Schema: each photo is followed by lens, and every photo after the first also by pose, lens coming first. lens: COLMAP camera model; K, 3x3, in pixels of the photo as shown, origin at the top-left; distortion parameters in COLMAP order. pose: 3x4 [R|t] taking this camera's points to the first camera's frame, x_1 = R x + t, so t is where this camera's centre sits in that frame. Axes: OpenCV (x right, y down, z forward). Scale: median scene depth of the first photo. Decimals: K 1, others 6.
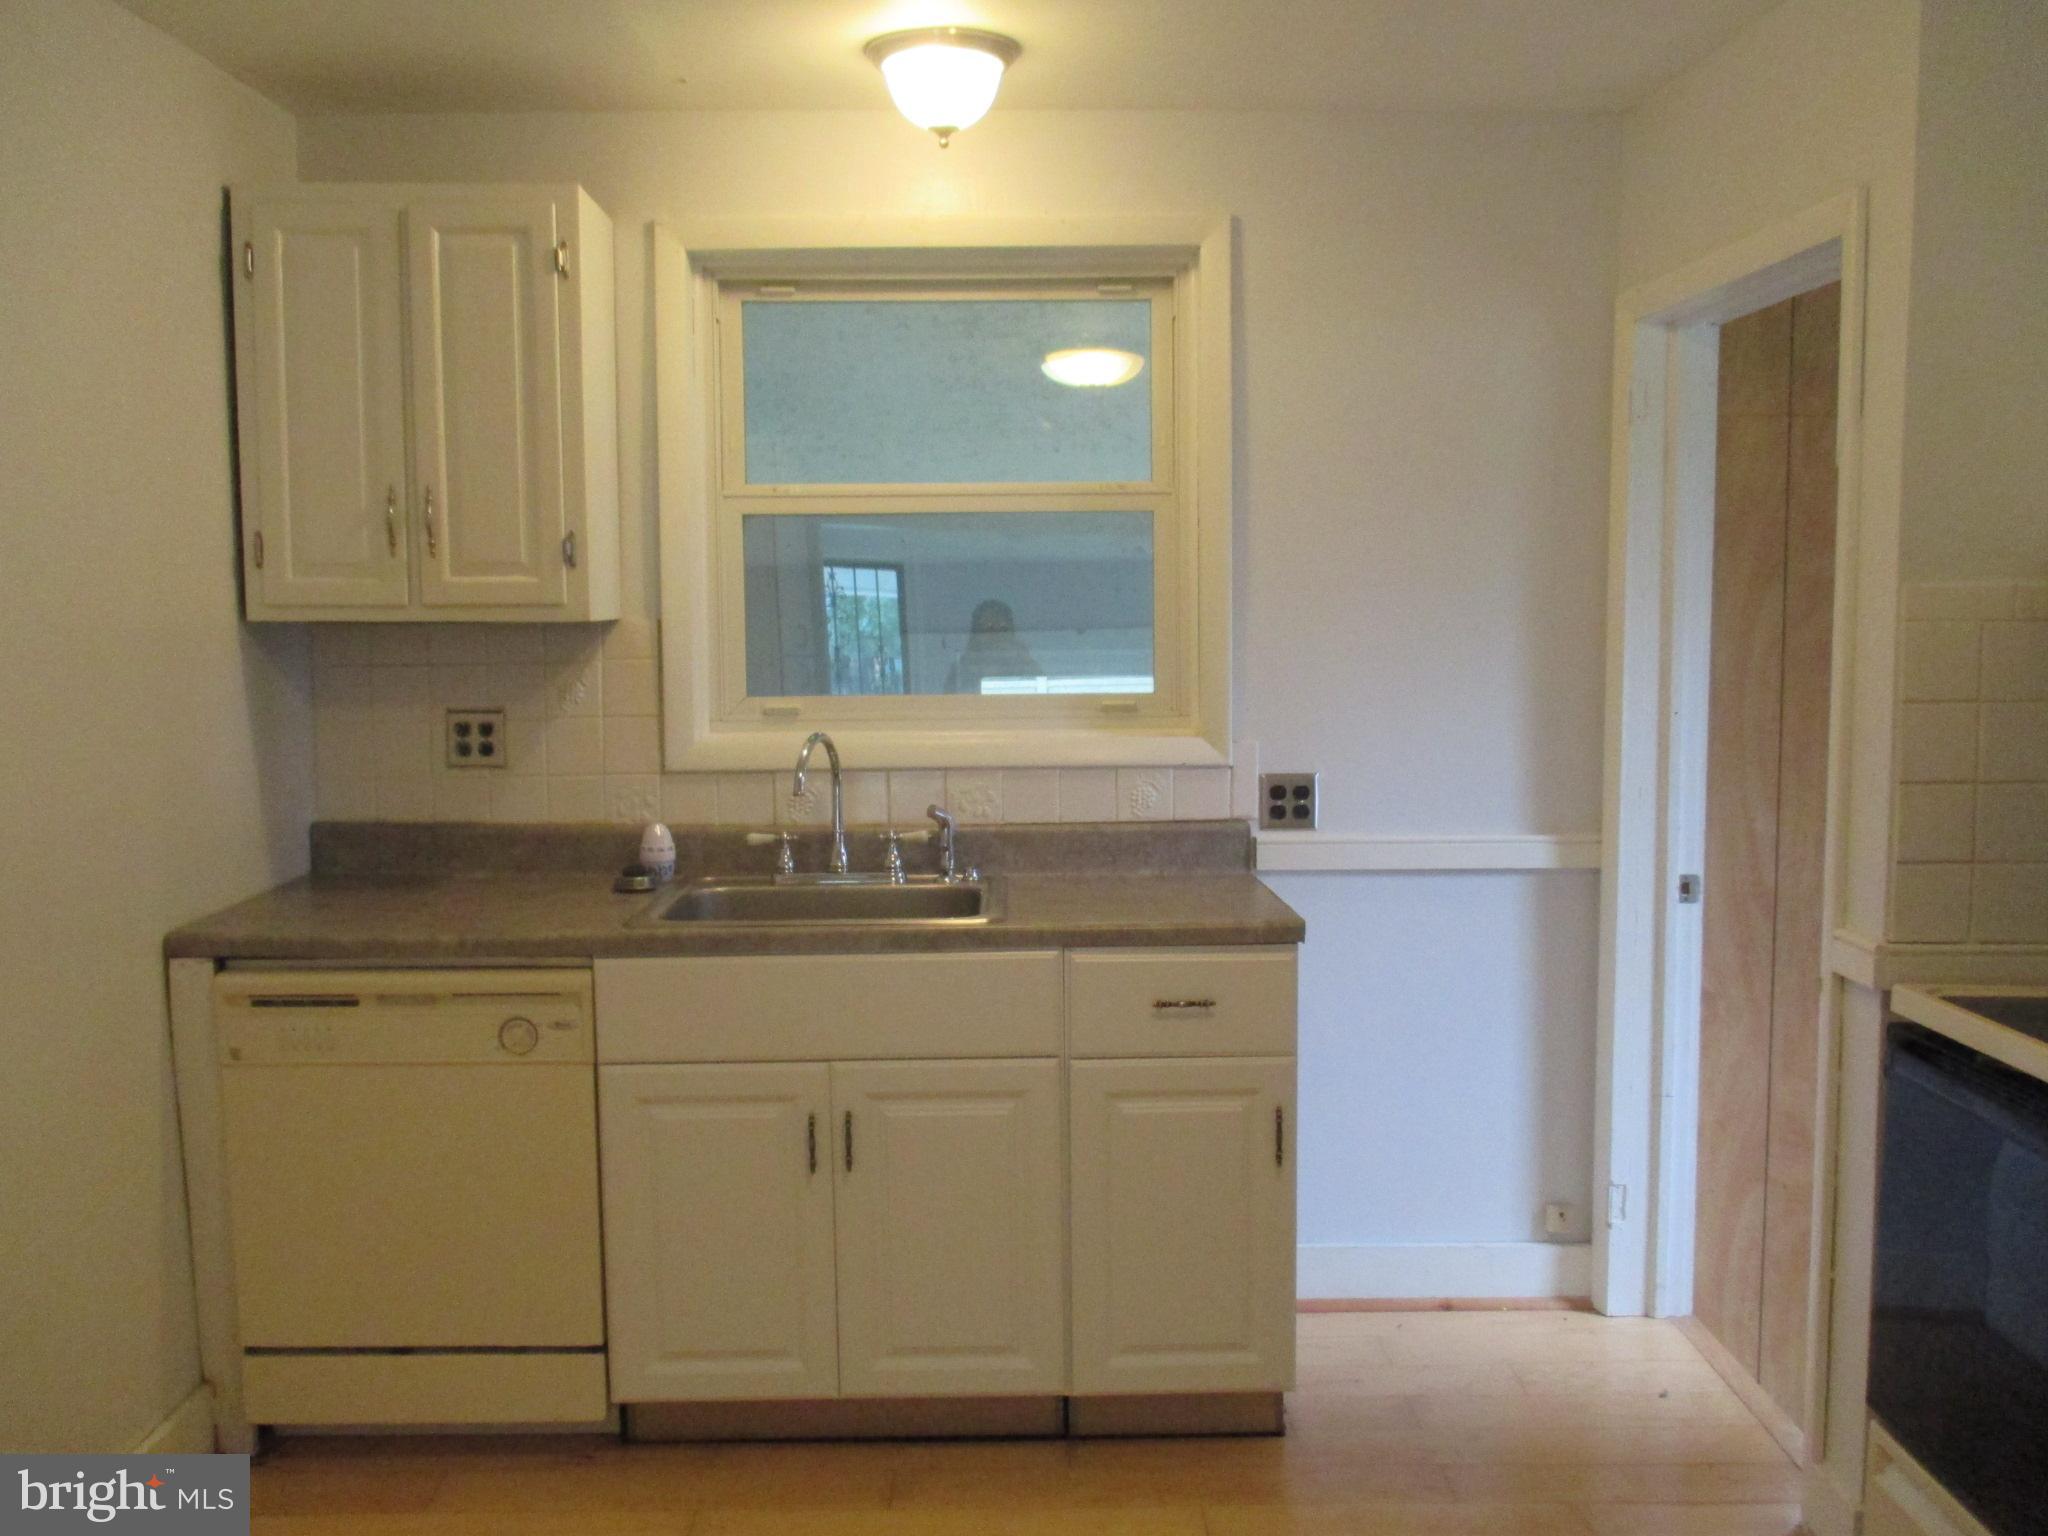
lens RADIAL K [[1720.1, 0, 1014.0], [0, 1720.1, 778.1], [0, 0, 1]] dist [-0.027731, 0.004587]
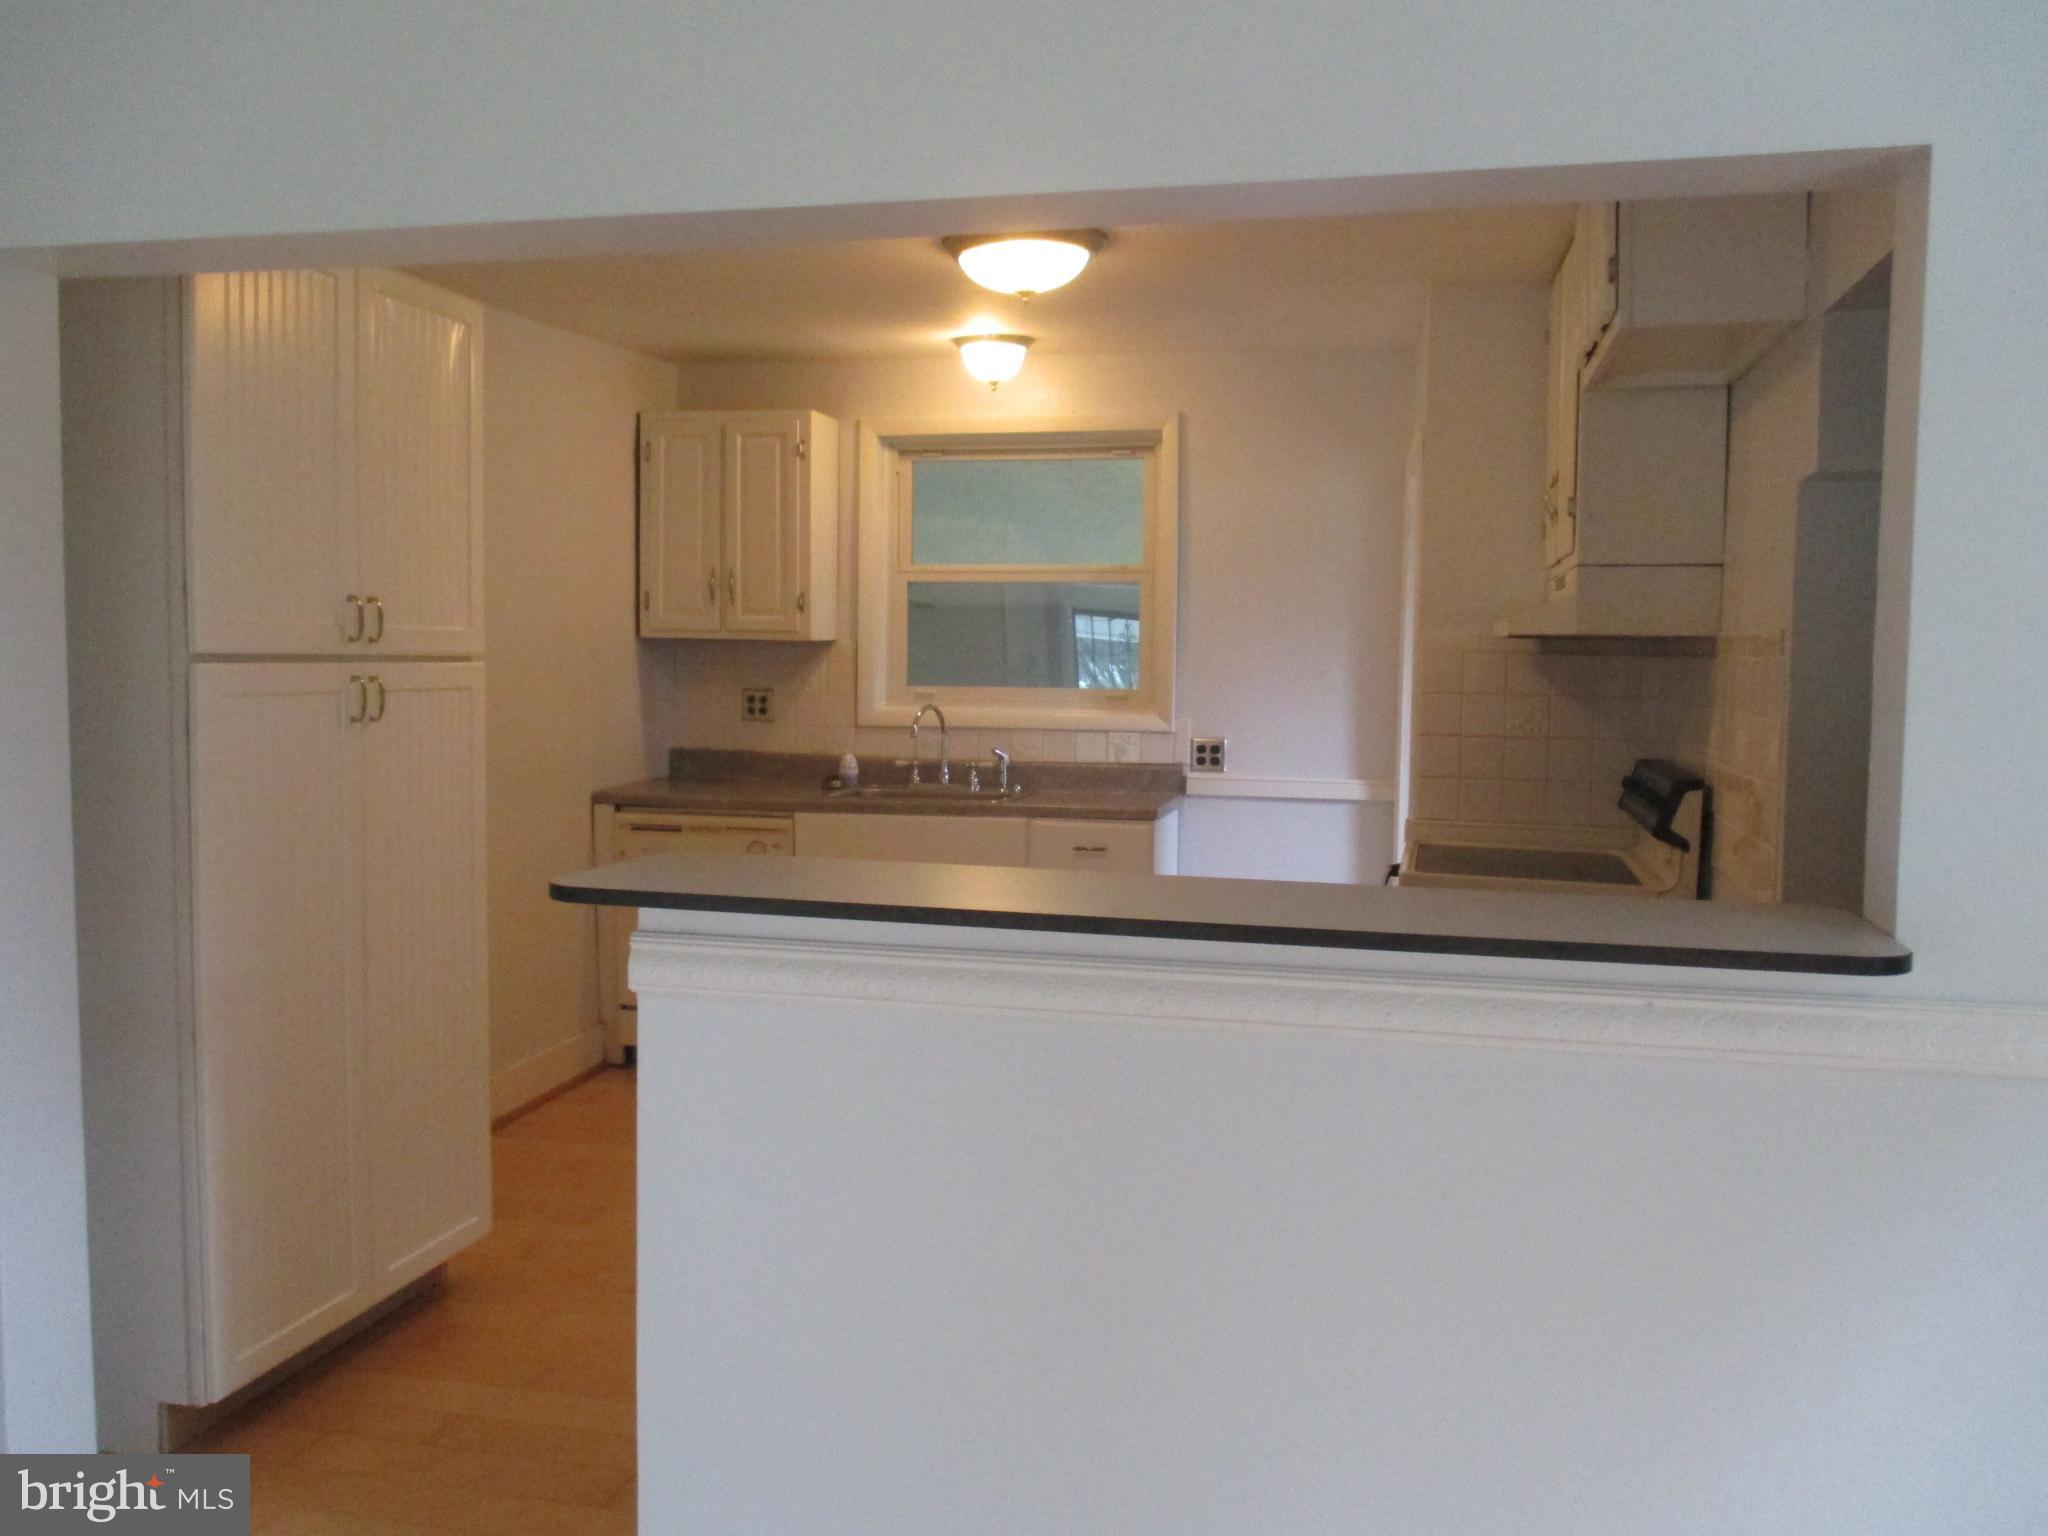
lens RADIAL K [[1720.1, 0, 1014.0], [0, 1720.1, 778.1], [0, 0, 1]] dist [-0.027731, 0.004587]
pose [[0.973261, 0.036066, -0.226855, 0.370231], [-0.040214, 0.999097, -0.013691, 0.069548], [0.226156, 0.022448, 0.973832, -0.715101]]
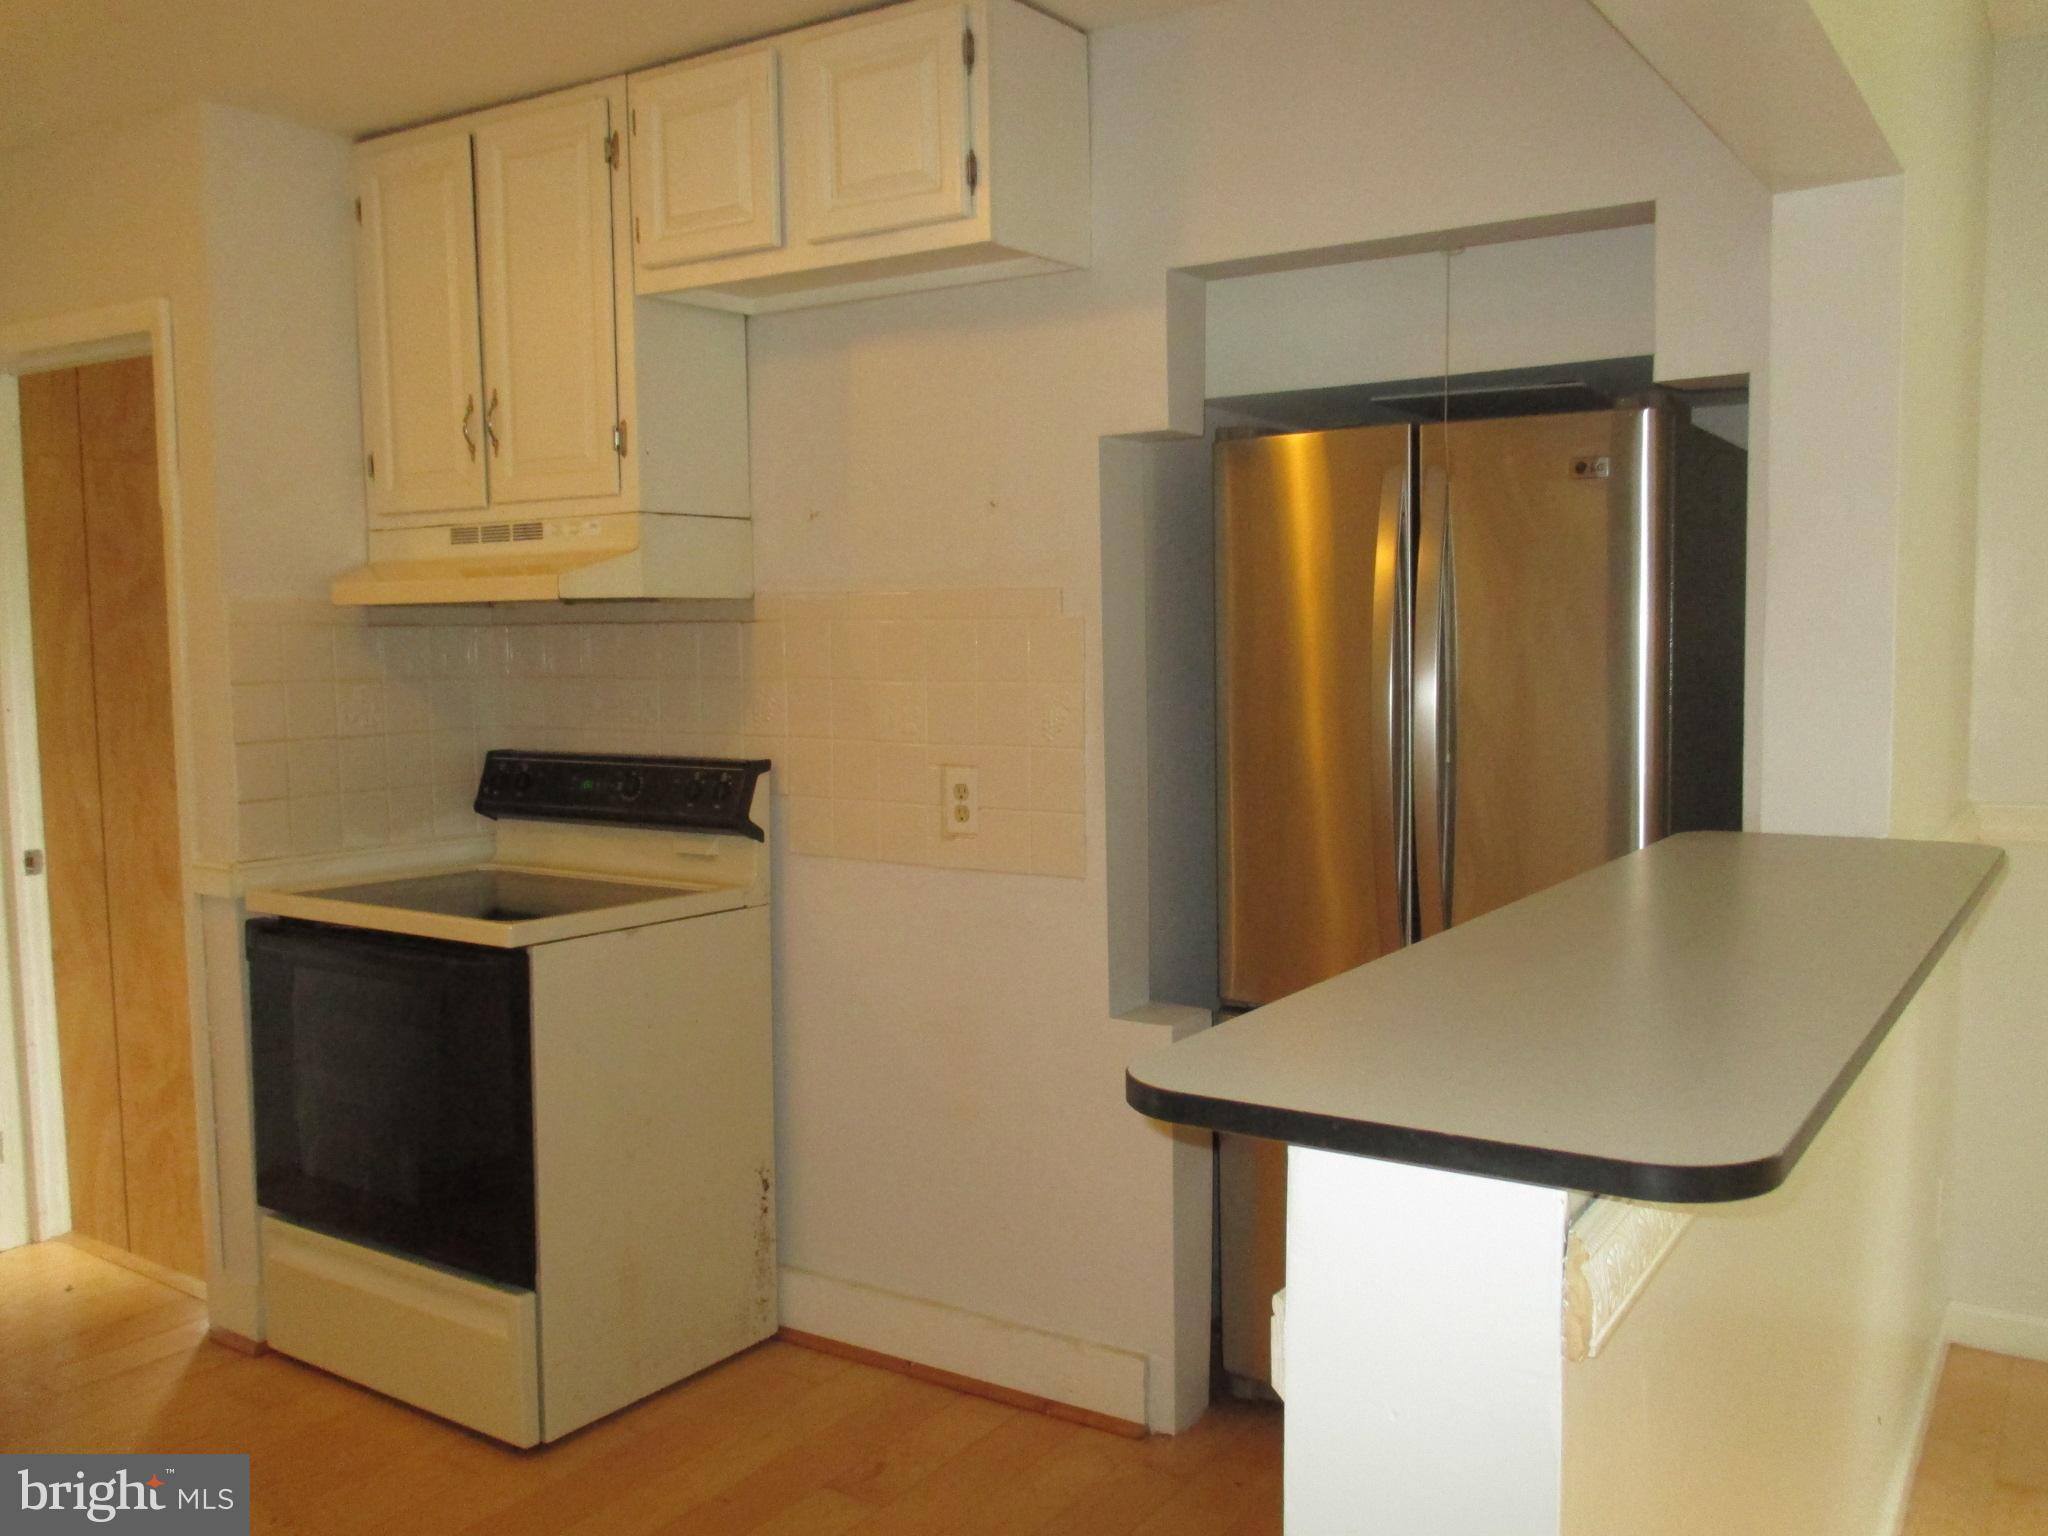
lens RADIAL K [[1755.8, 0, 1025.9], [0, 1755.8, 797.7], [0, 0, 1]] dist [-0.002982, -0.003236]
pose [[0.549532, -0.081106, 0.831527, -0.219914], [0.087048, 0.995418, 0.039564, 0.032736], [-0.830926, 0.050640, 0.554074, -0.218030]]
